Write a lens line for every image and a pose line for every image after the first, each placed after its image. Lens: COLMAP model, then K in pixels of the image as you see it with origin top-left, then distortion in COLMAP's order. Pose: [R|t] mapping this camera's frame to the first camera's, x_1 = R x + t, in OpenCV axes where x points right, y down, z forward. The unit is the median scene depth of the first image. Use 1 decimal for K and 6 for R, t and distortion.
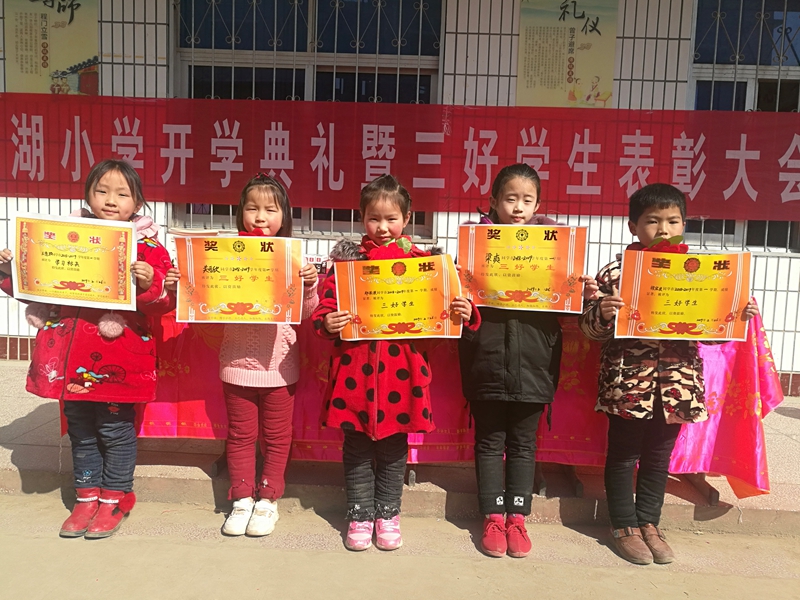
lens RADIAL K [[553.0, 0, 401.0], [0, 553.0, 301.3], [0, 0, 1]] dist [-0.009277, 0.022236]
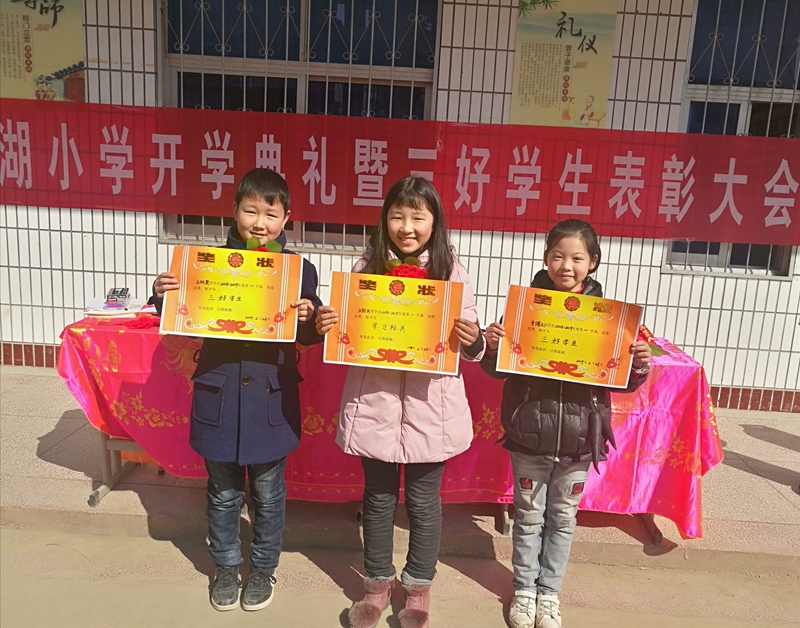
lens RADIAL K [[573.0, 0, 414.3], [0, 573.0, 314.4], [0, 0, 1]] dist [-0.005730, 0.017029]
pose [[0.999638, 0.017301, 0.020582, 0.021003], [-0.019047, 0.995948, 0.087891, -0.098462], [-0.018978, -0.088251, 0.995917, -0.055398]]
